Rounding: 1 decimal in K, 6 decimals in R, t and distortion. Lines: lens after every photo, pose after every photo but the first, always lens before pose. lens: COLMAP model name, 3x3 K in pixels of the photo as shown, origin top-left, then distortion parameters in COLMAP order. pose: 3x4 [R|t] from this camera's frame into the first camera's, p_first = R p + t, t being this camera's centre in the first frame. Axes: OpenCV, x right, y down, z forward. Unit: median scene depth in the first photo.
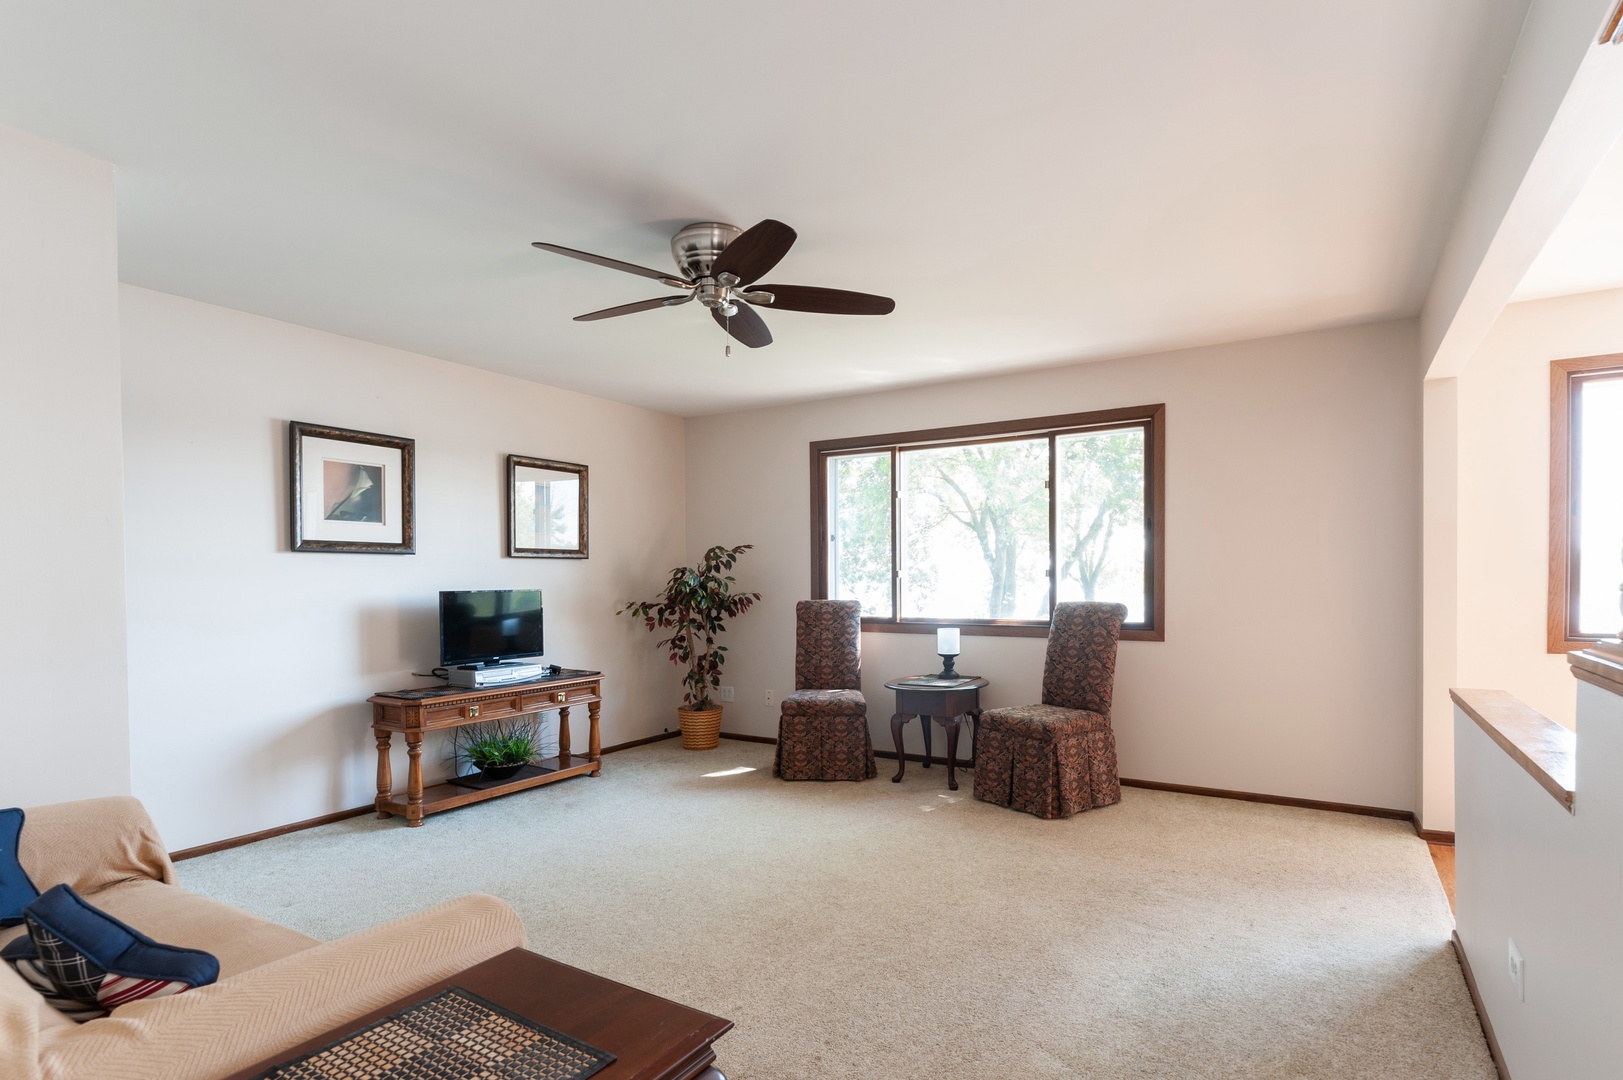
lens RADIAL K [[808.9, 0, 831.5], [0, 808.9, 591.8], [0, 0, 1]] dist [-0.005553, -0.000268]
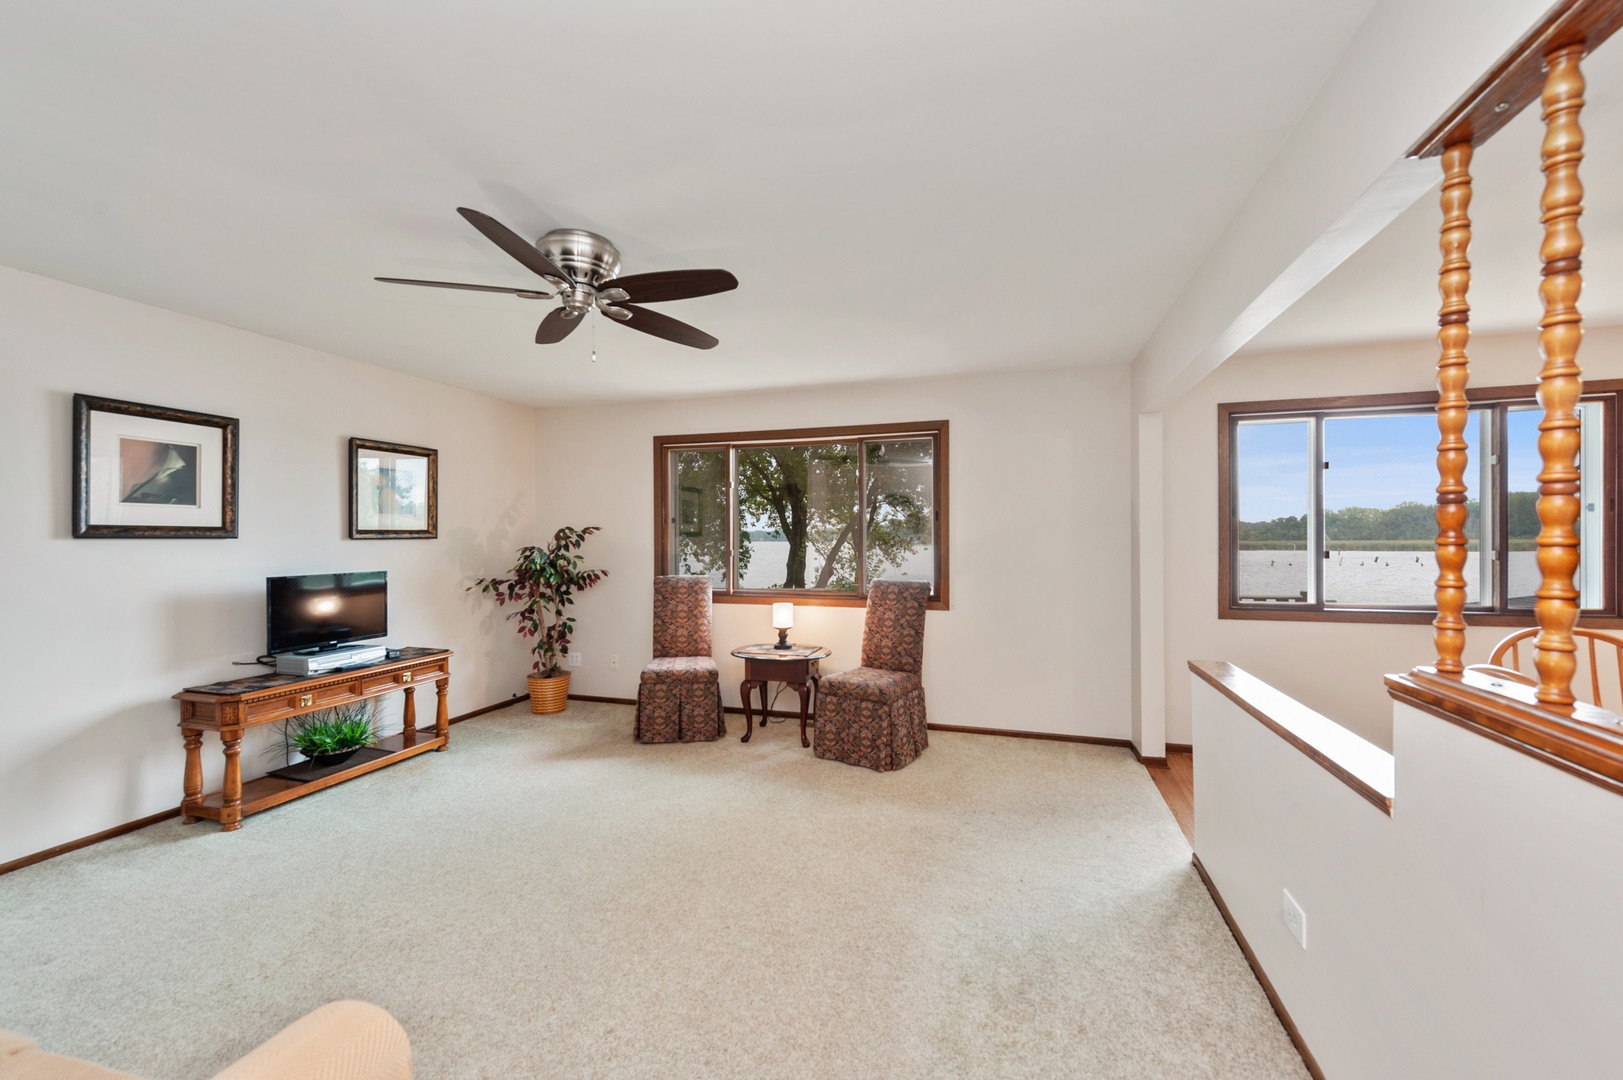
lens RADIAL K [[642.2, 0, 811.5], [0, 642.2, 540.0], [0, 0, 1]] dist [0.002314, -0.000343]
pose [[0.970988, 0.006079, 0.239049, -0.034828], [-0.002338, 0.999870, -0.015932, -0.033311], [-0.239115, 0.014911, 0.970877, 0.091543]]
